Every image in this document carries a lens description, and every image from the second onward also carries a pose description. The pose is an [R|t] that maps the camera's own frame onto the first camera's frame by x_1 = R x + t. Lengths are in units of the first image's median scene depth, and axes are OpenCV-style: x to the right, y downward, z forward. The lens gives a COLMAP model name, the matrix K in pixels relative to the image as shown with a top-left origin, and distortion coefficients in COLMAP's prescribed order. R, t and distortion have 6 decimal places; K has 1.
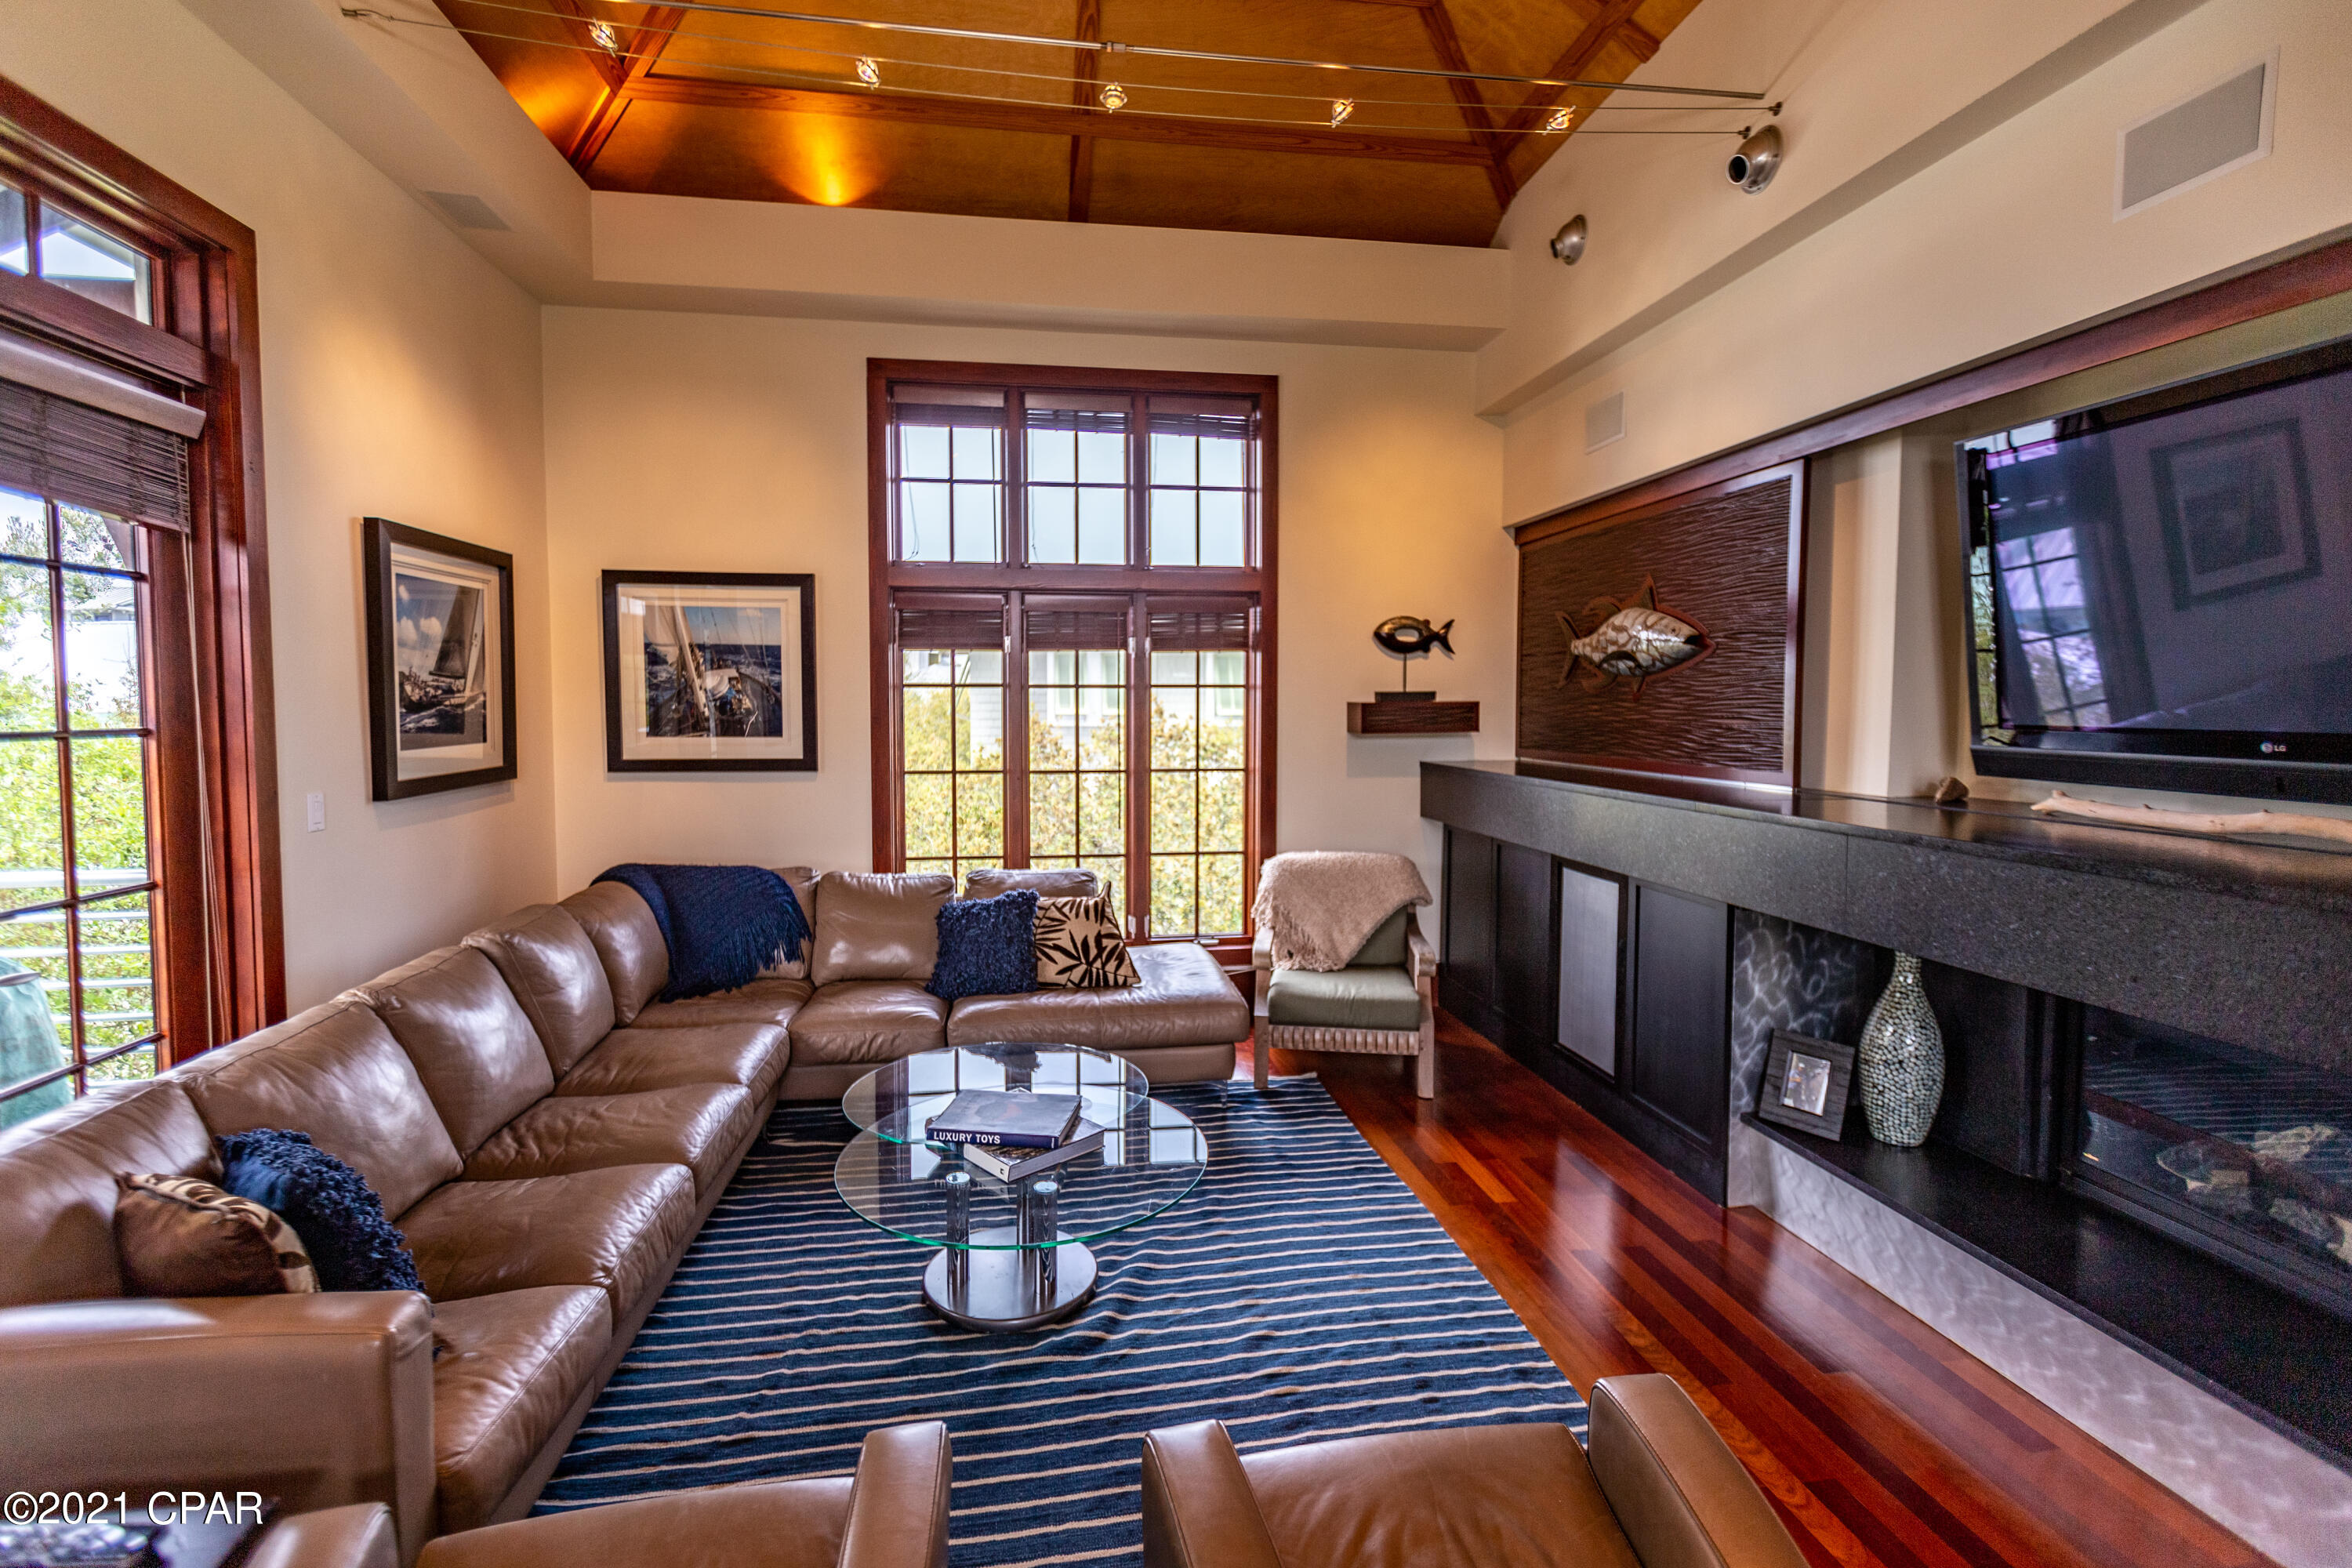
lens RADIAL K [[1061.5, 0, 1164.3], [0, 1061.5, 764.0], [0, 0, 1]] dist [0.003321, -0.001234]
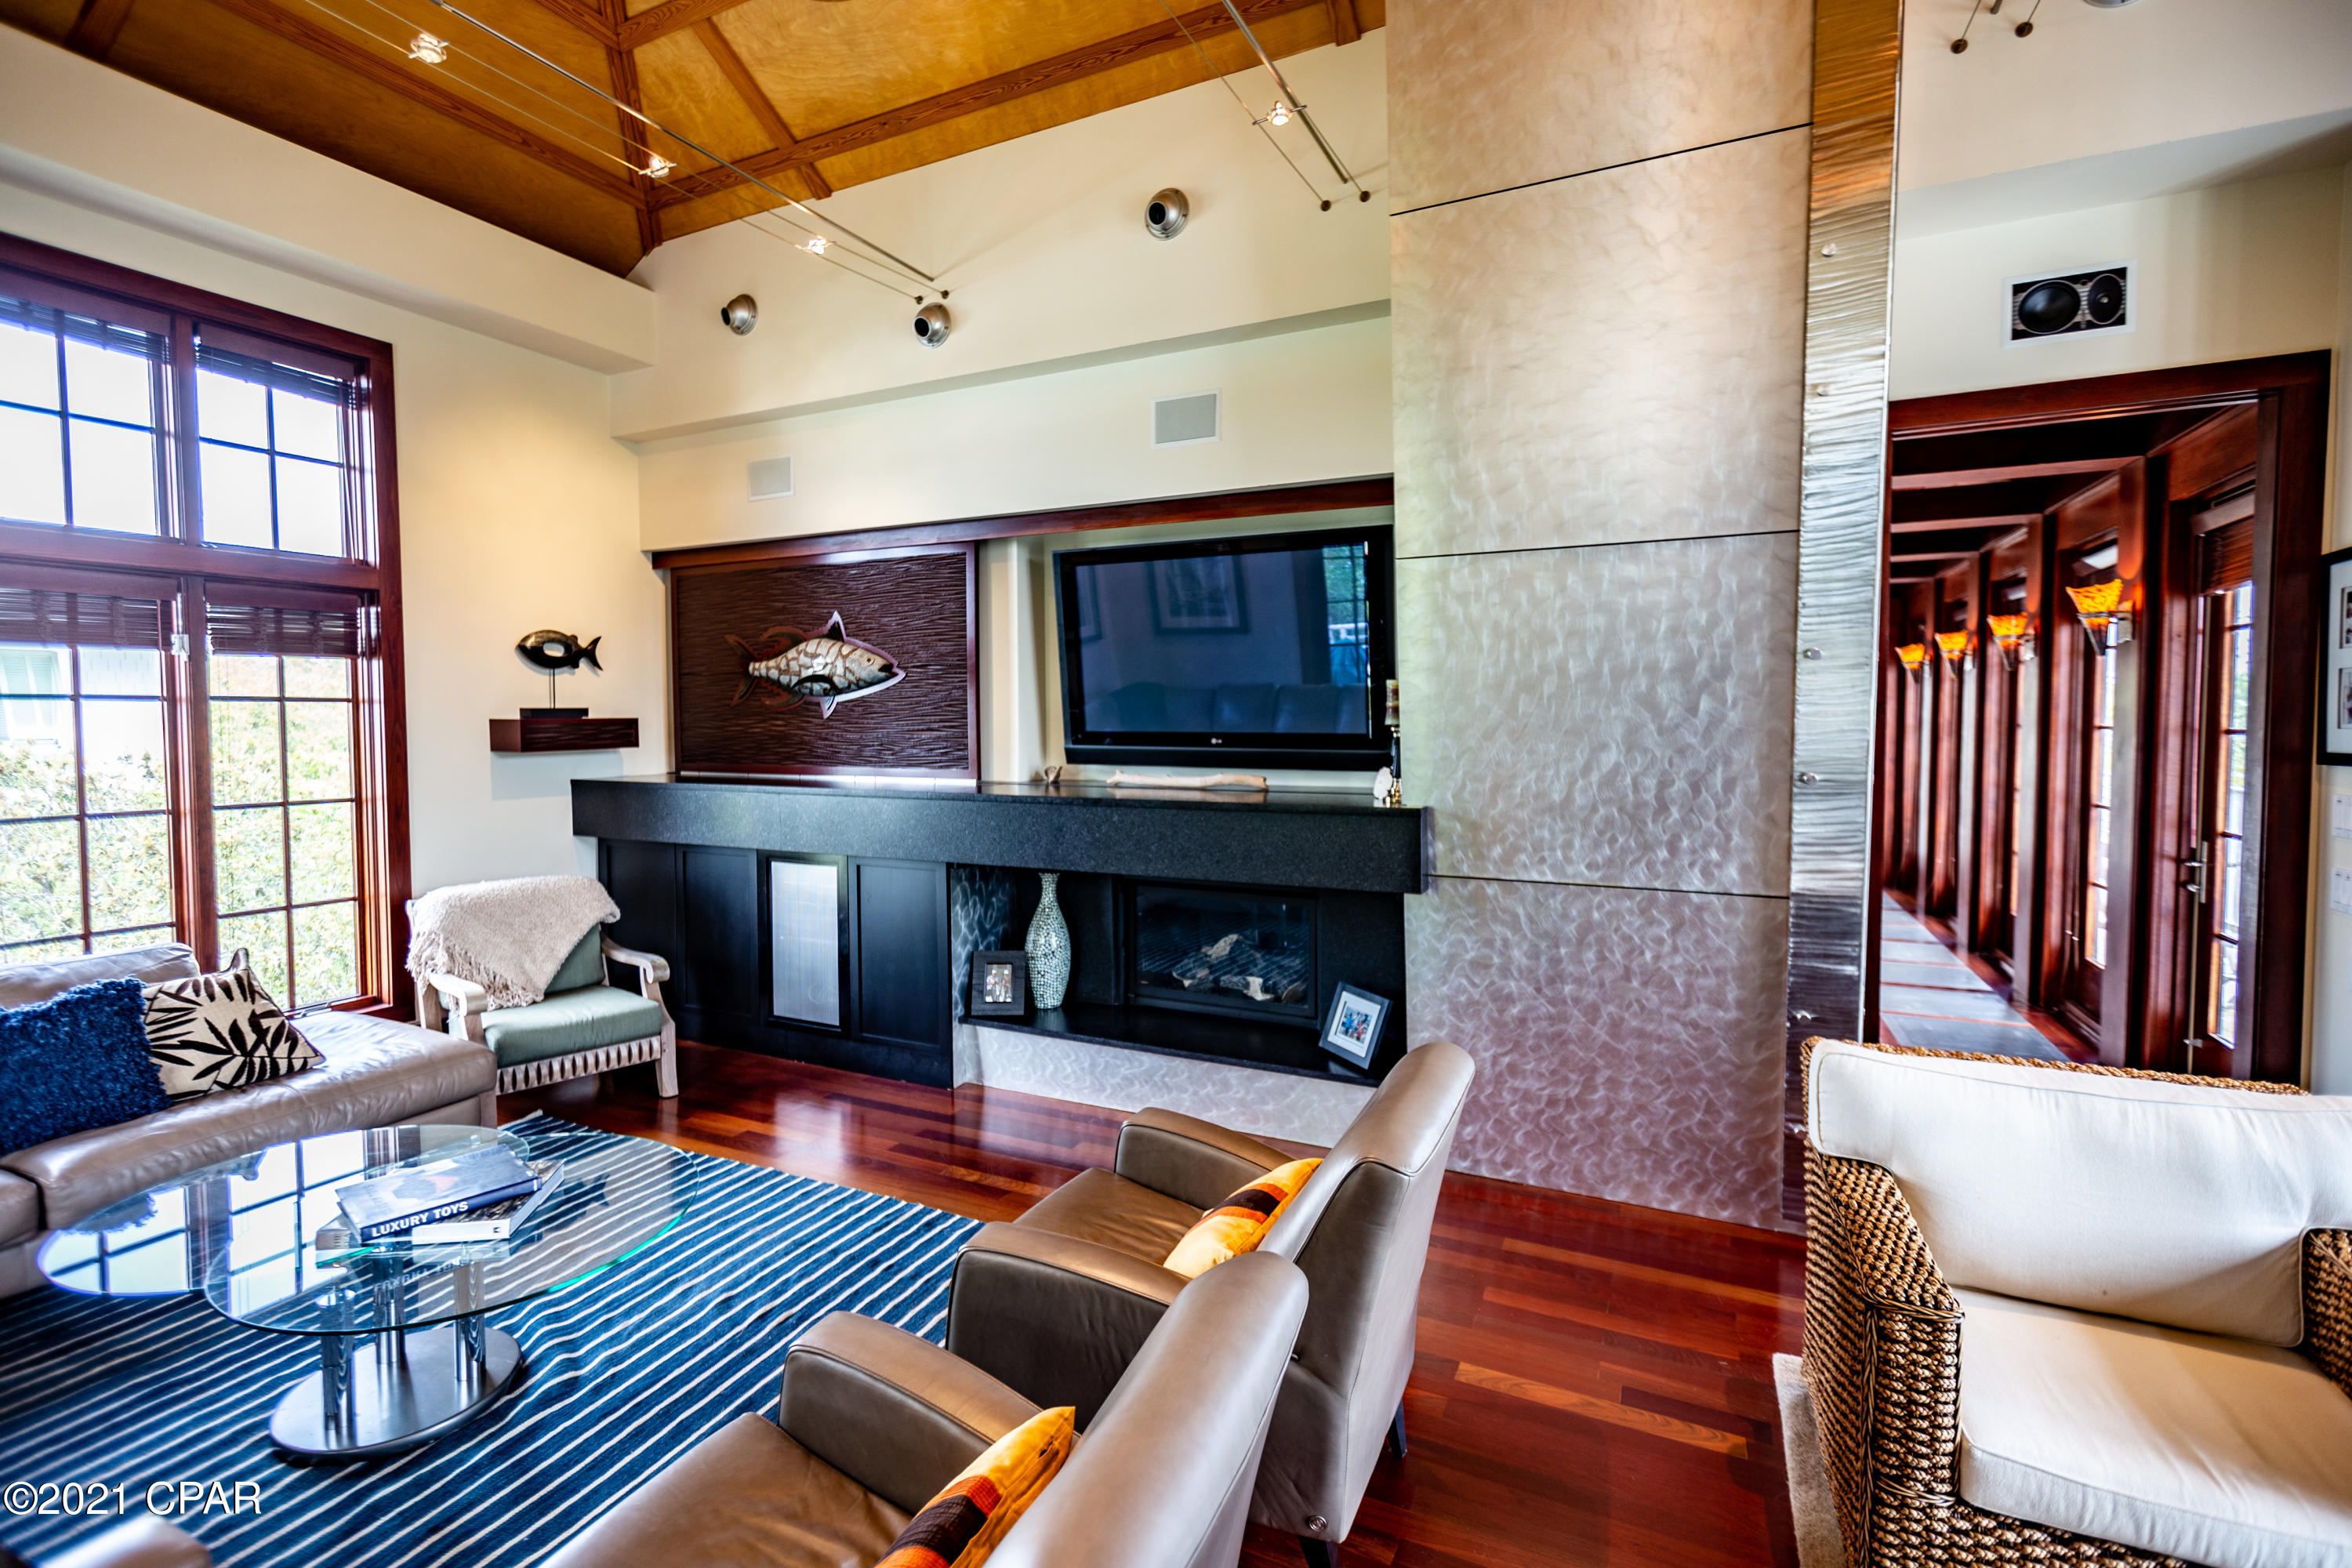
lens RADIAL K [[1061.5, 0, 1168.9], [0, 1061.5, 765.7], [0, 0, 1]] dist [0.003321, -0.001234]
pose [[0.559641, -0.037832, 0.827871, -0.380220], [0.049769, 0.998689, 0.011995, 0.001208], [-0.827240, 0.034489, 0.560790, -0.004943]]
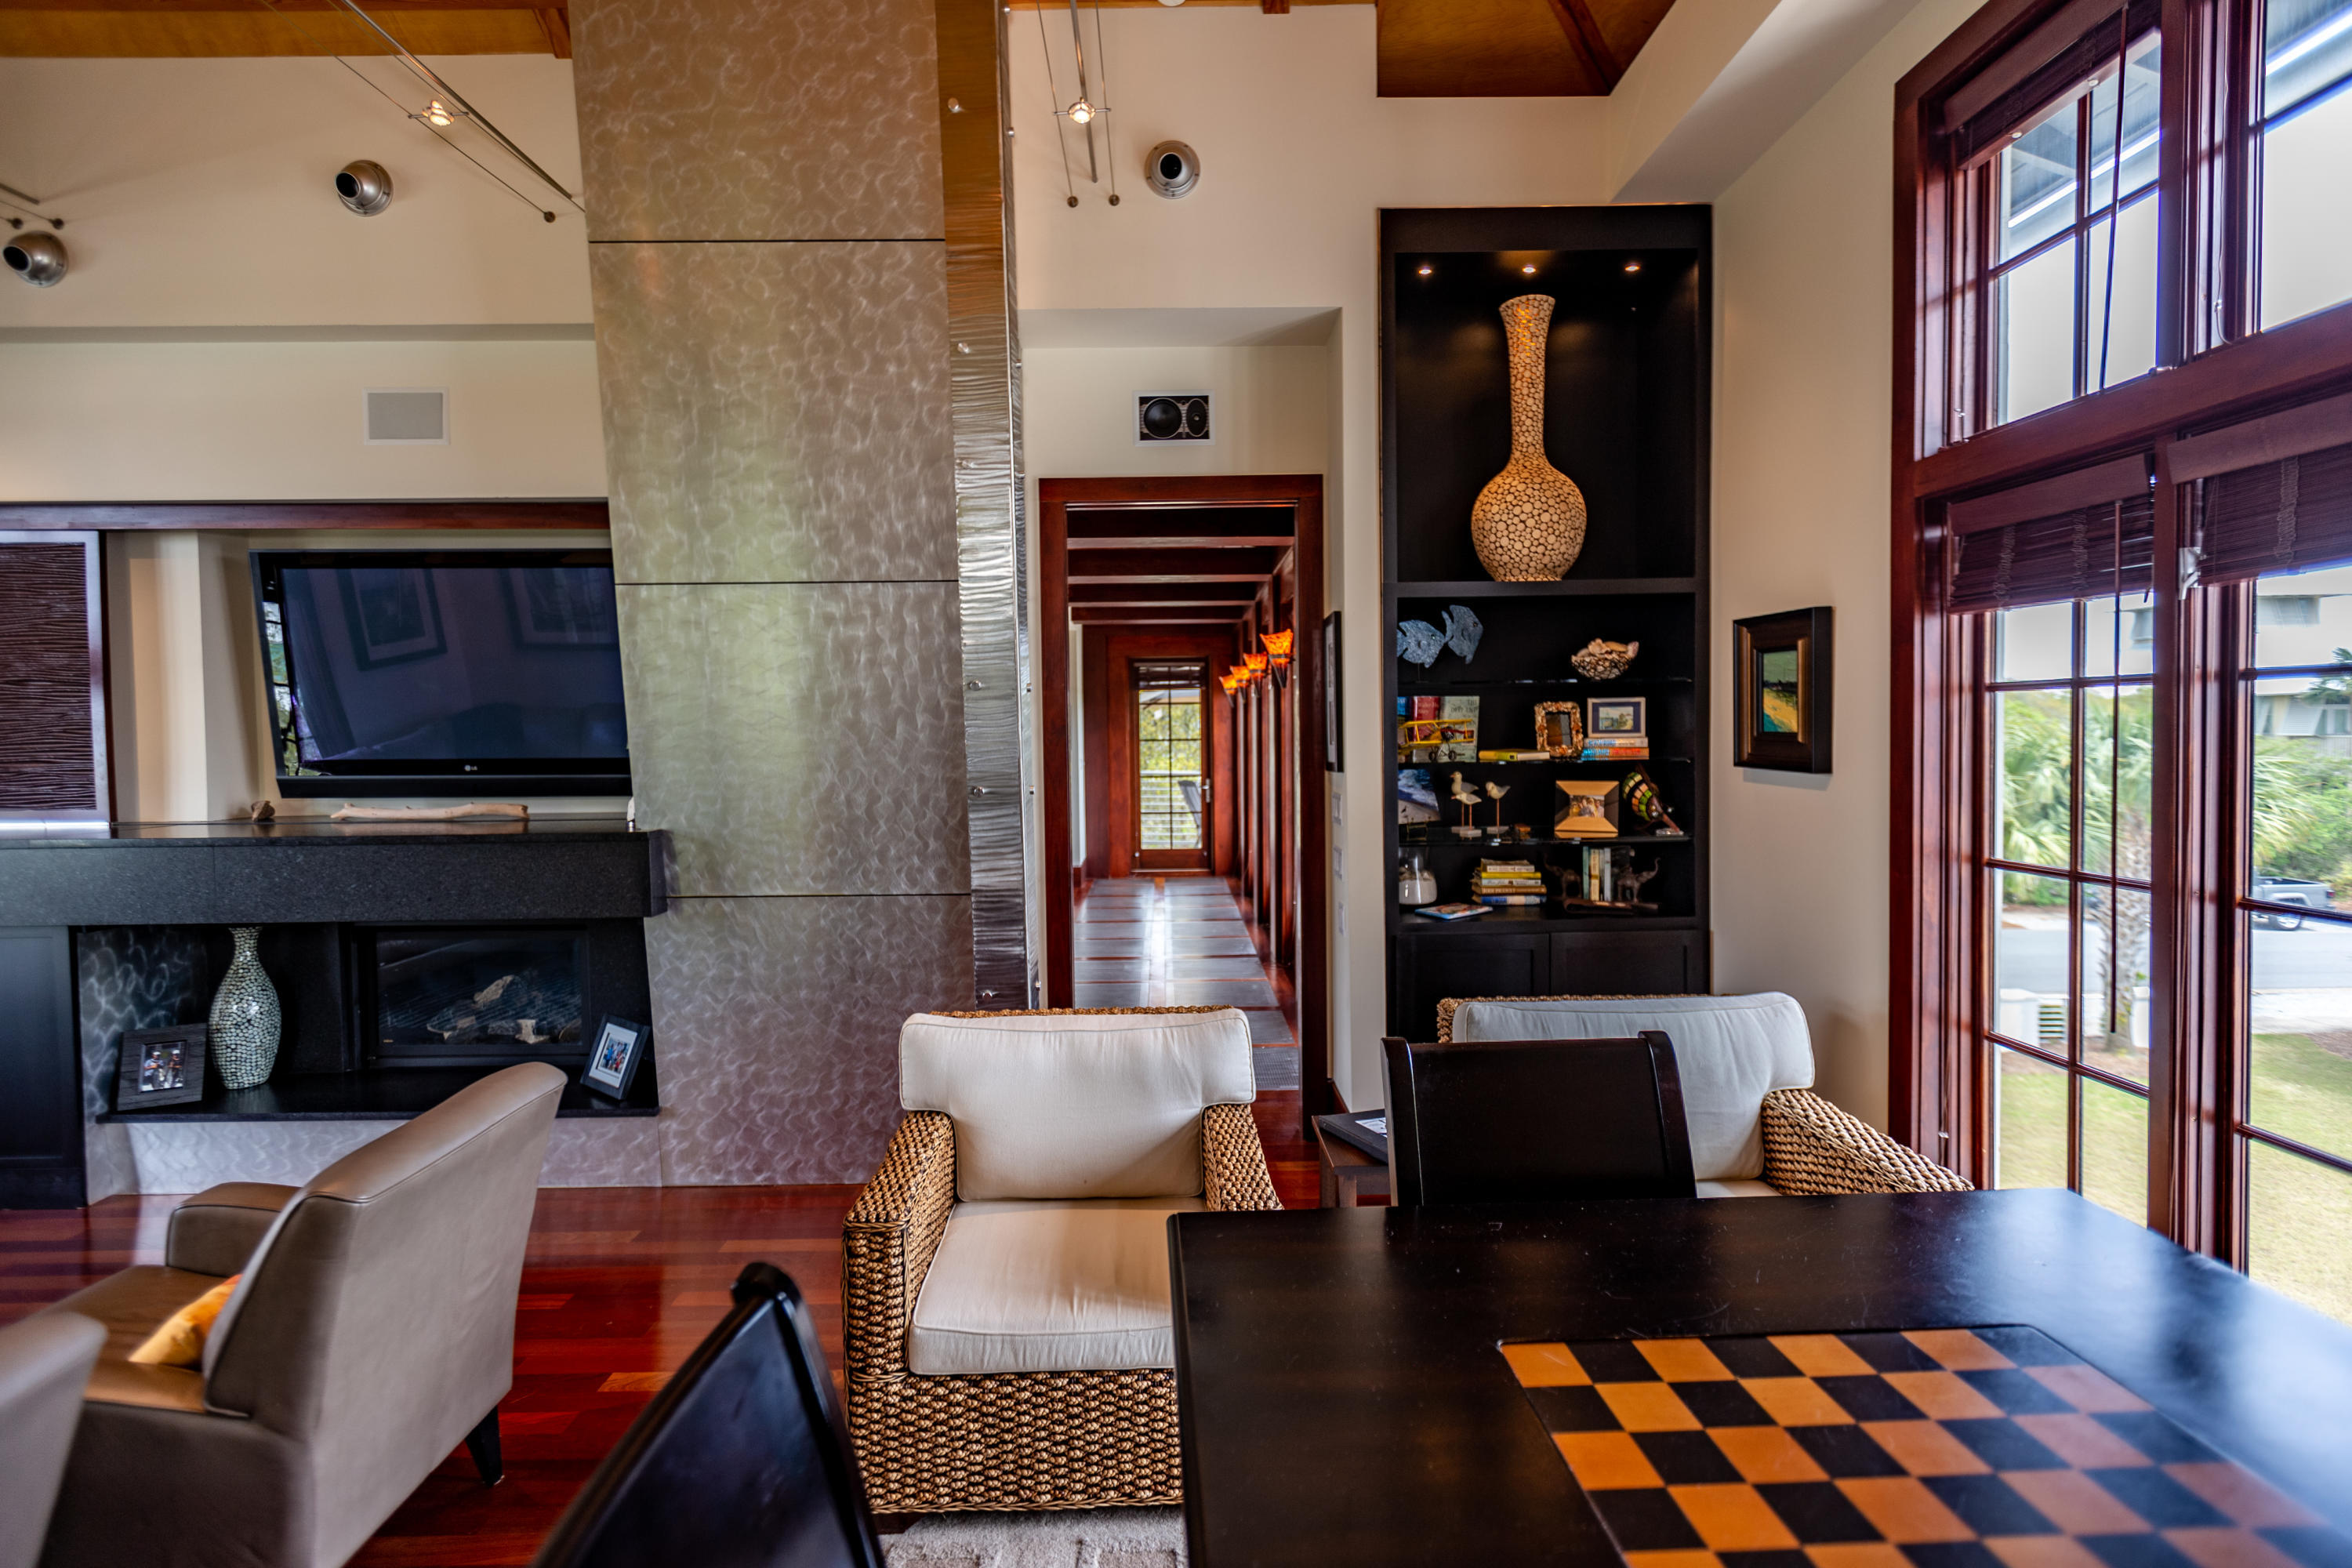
lens RADIAL K [[1061.5, 0, 1176.9], [0, 1061.5, 765.2], [0, 0, 1]] dist [0.003321, -0.001234]
pose [[0.126919, -0.030761, 0.991436, -0.357953], [0.066316, 0.997546, 0.022461, 0.011781], [-0.989694, 0.062898, 0.128648, -0.250206]]
